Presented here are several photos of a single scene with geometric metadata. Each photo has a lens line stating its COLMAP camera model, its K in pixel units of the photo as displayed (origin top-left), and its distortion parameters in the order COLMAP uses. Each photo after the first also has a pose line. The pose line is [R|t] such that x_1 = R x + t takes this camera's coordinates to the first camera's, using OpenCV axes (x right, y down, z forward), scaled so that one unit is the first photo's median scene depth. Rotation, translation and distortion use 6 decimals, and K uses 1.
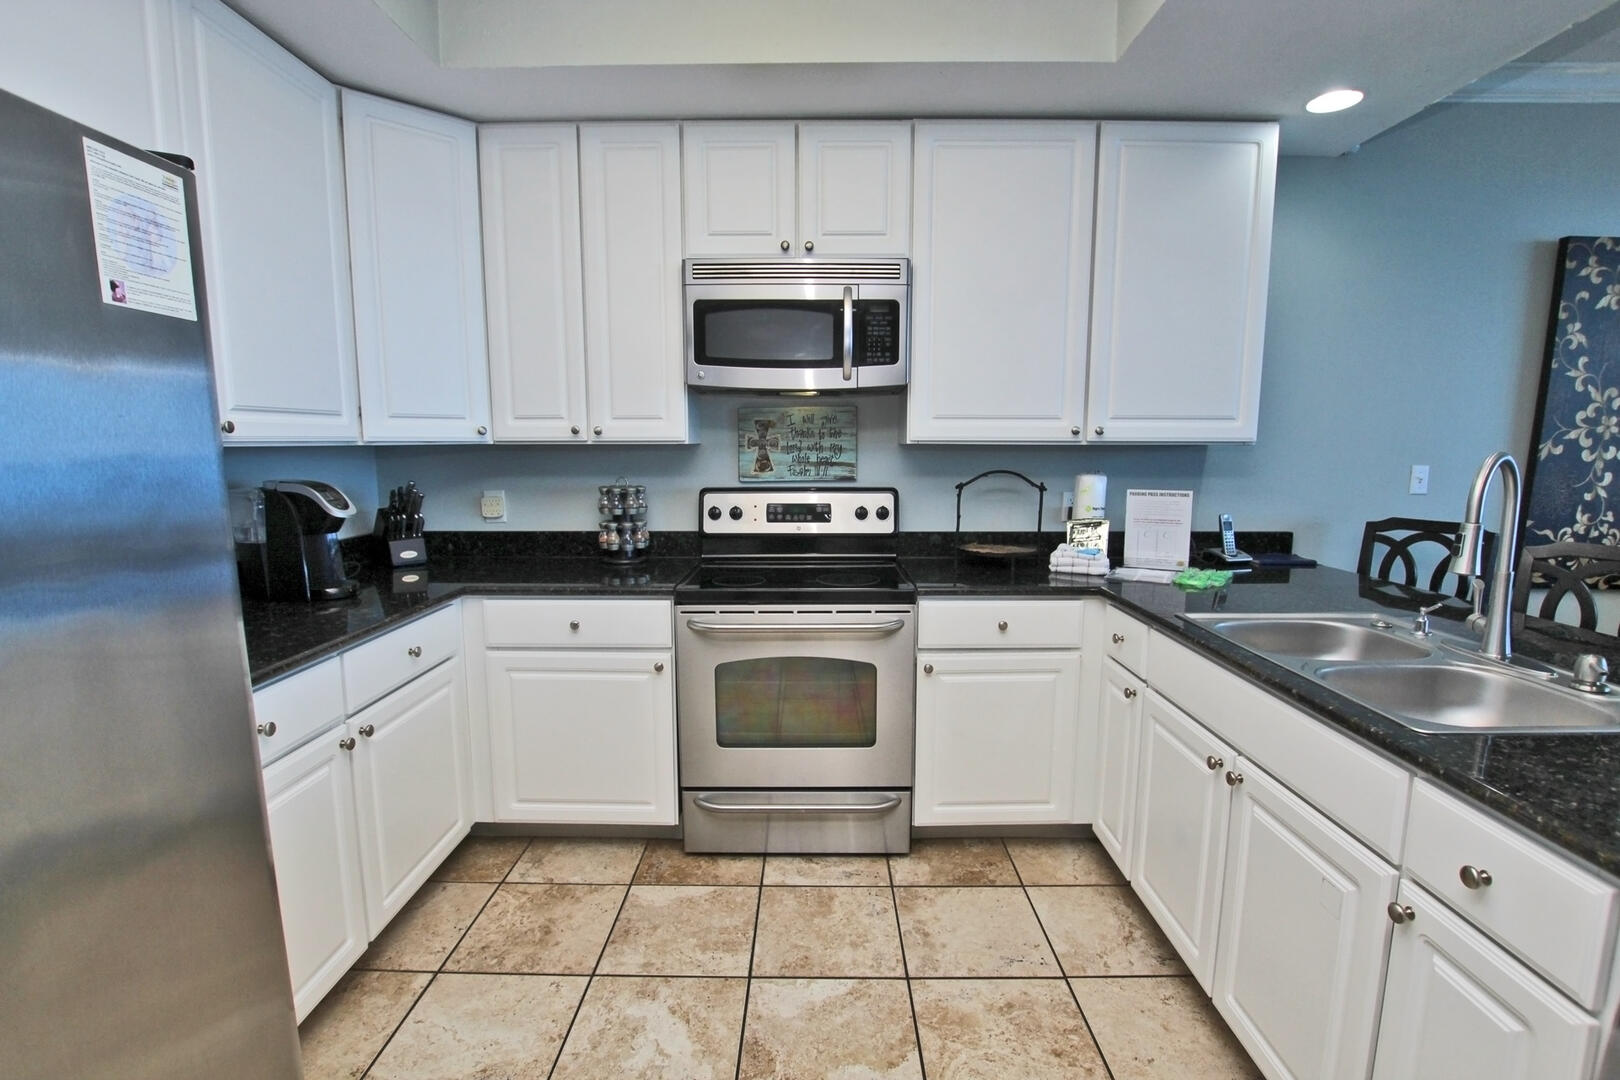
lens RADIAL K [[751.8, 0, 810.5], [0, 751.8, 546.0], [0, 0, 1]] dist [-0.030771, 0.003066]
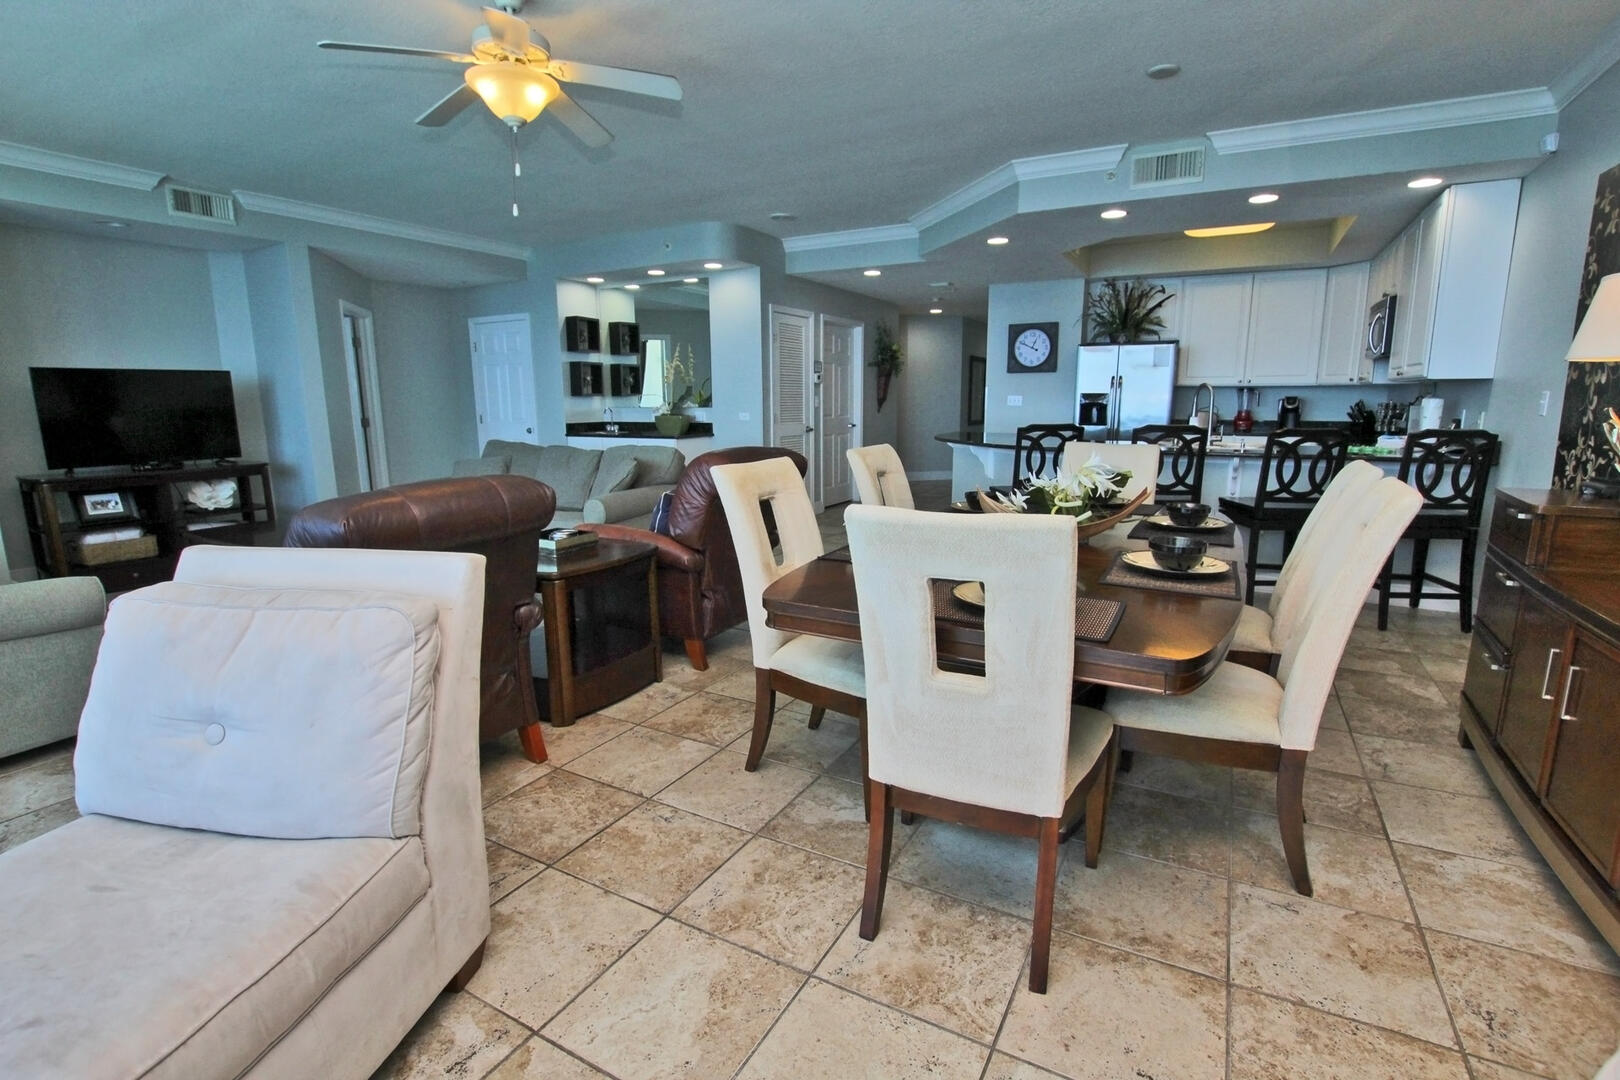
lens RADIAL K [[751.8, 0, 811.4], [0, 751.8, 543.5], [0, 0, 1]] dist [-0.030771, 0.003066]
pose [[-0.479905, 0.170226, -0.860647, 2.530657], [-0.119765, 0.959100, 0.256482, -0.035421], [0.869107, 0.226163, -0.439890, 0.562308]]
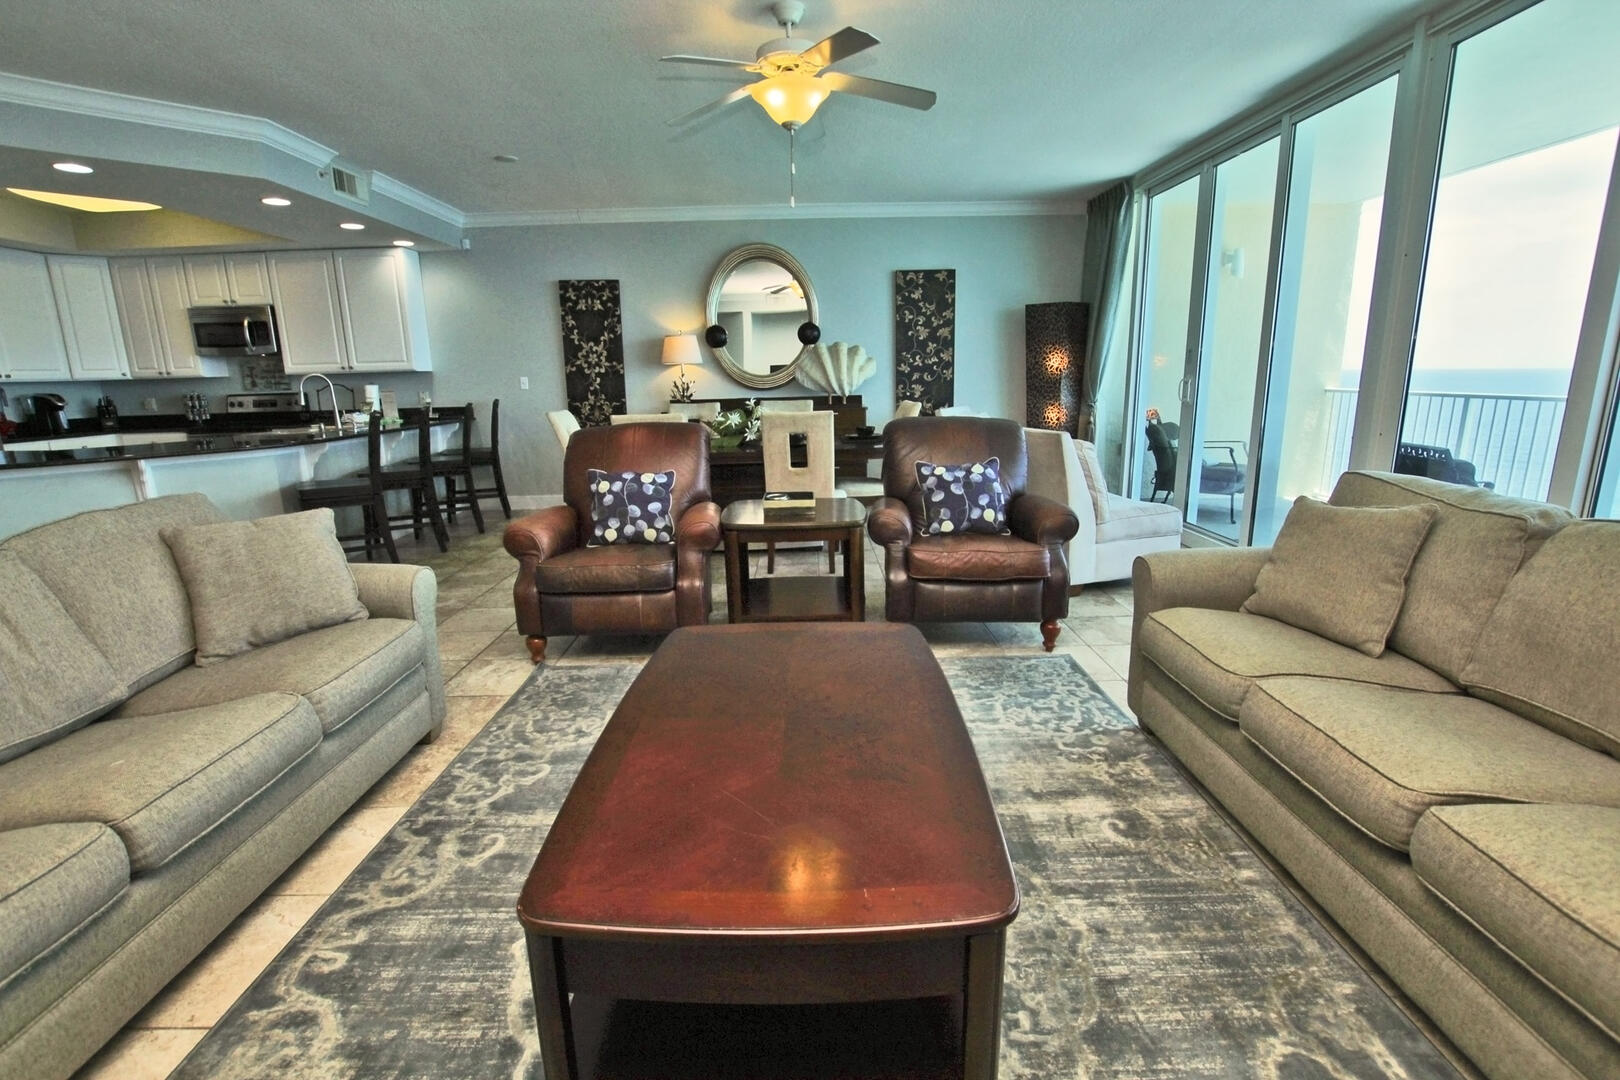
lens RADIAL K [[751.8, 0, 808.2], [0, 751.8, 545.4], [0, 0, 1]] dist [-0.030771, 0.003066]
pose [[0.999647, -0.021859, 0.015086, 1.758804], [0.020546, 0.996400, 0.082247, 0.263170], [-0.016829, -0.081908, 0.996498, -1.533260]]
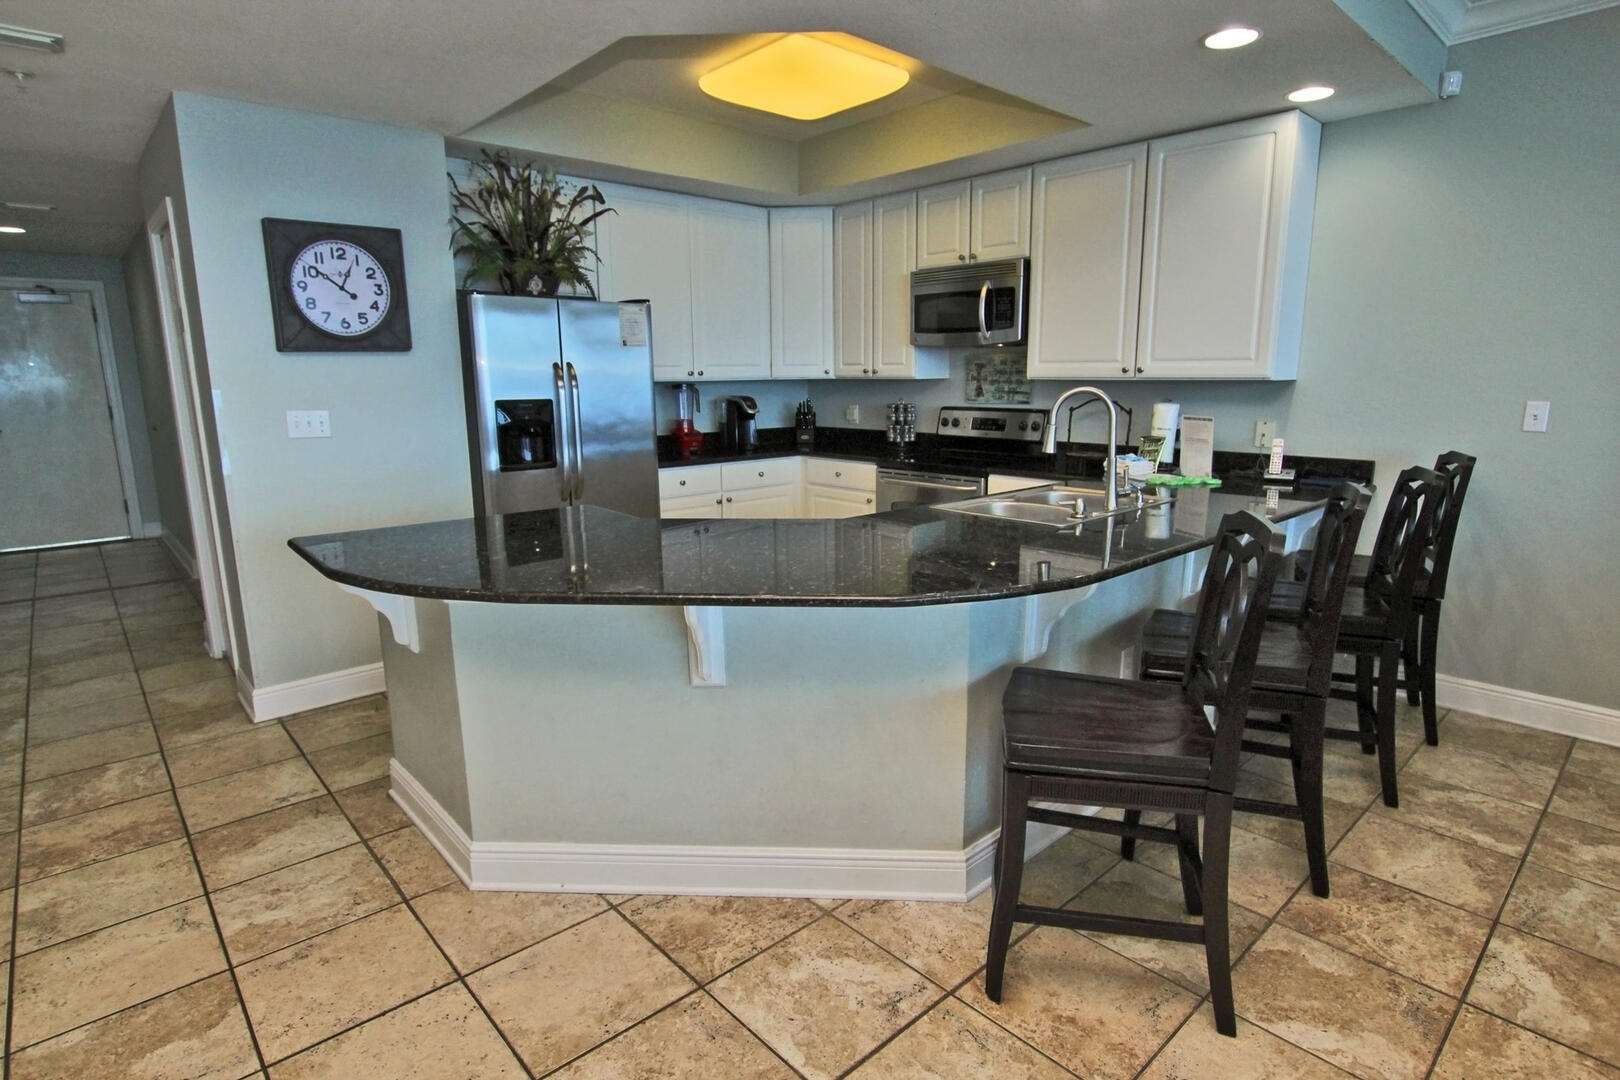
lens RADIAL K [[840.5, 0, 809.2], [0, 840.5, 547.8], [0, 0, 1]] dist [-0.027553, 0.001597]
pose [[0.679245, 0.144275, -0.719590, 1.011631], [-0.098318, 0.989537, 0.105593, 0.060795], [0.727296, -0.000975, 0.686323, -0.443172]]
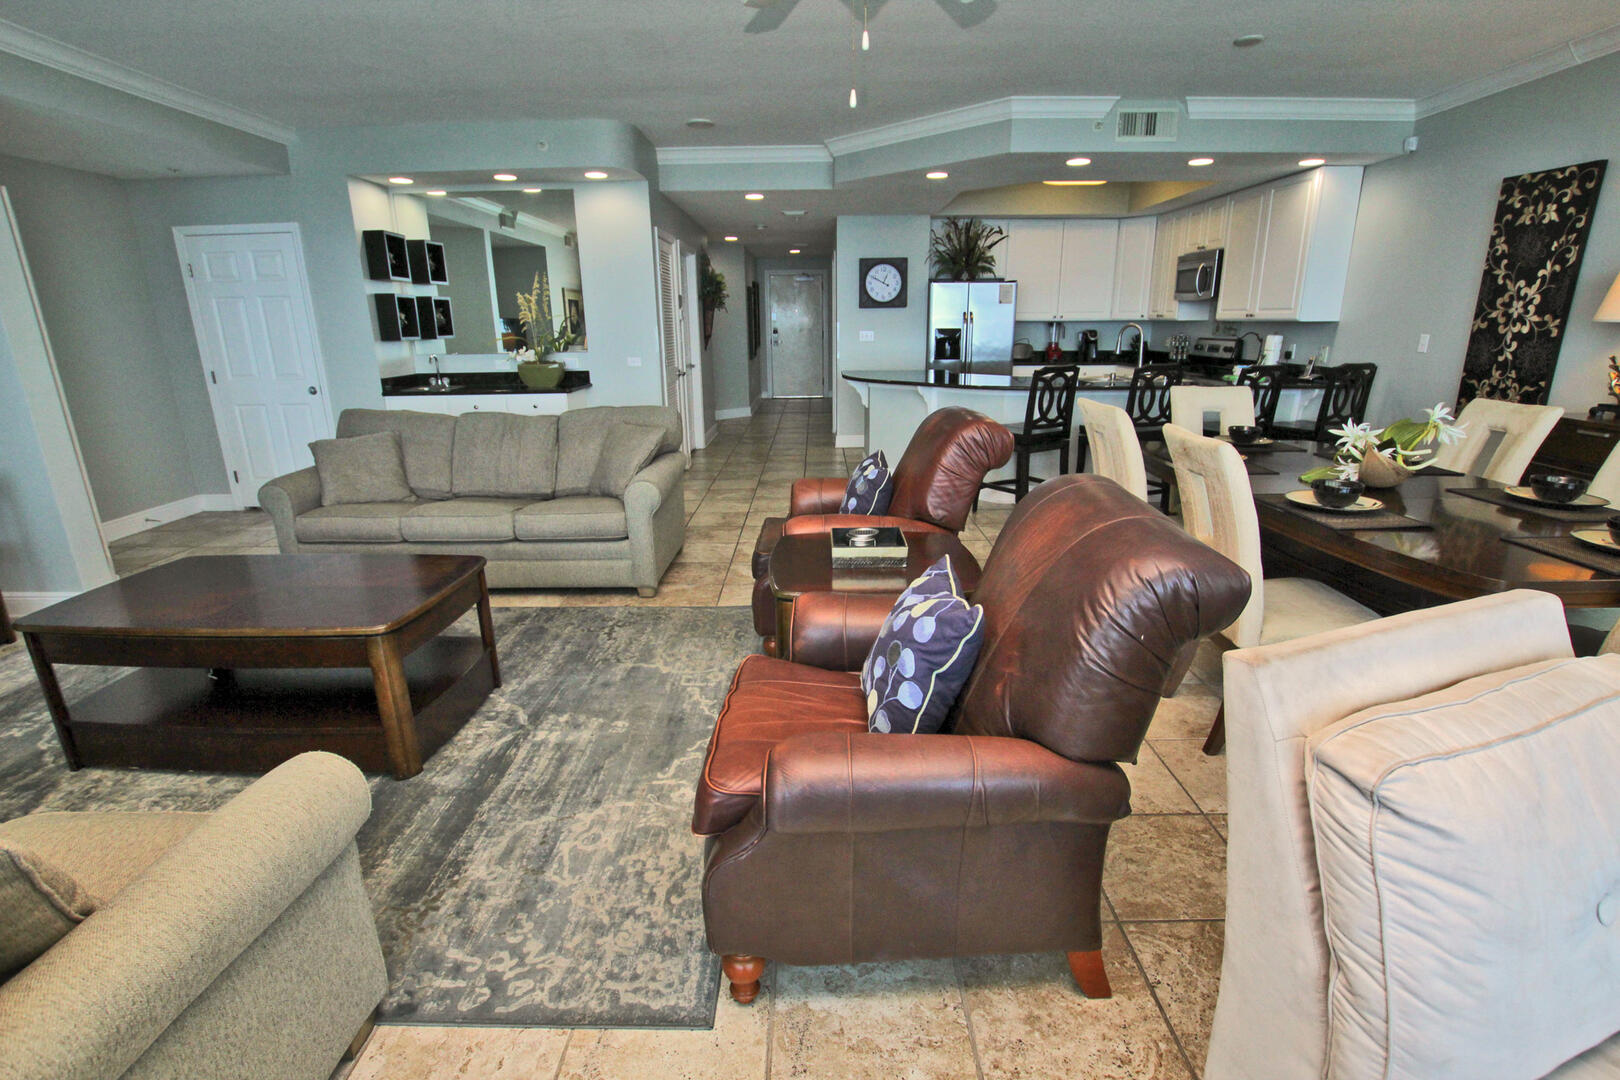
lens RADIAL K [[751.8, 0, 811.1], [0, 751.8, 543.8], [0, 0, 1]] dist [-0.030771, 0.003066]
pose [[0.003927, 0.286605, -0.958041, 2.594588], [-0.132099, 0.949801, 0.283599, 0.050539], [0.991229, 0.125443, 0.041590, -0.371527]]
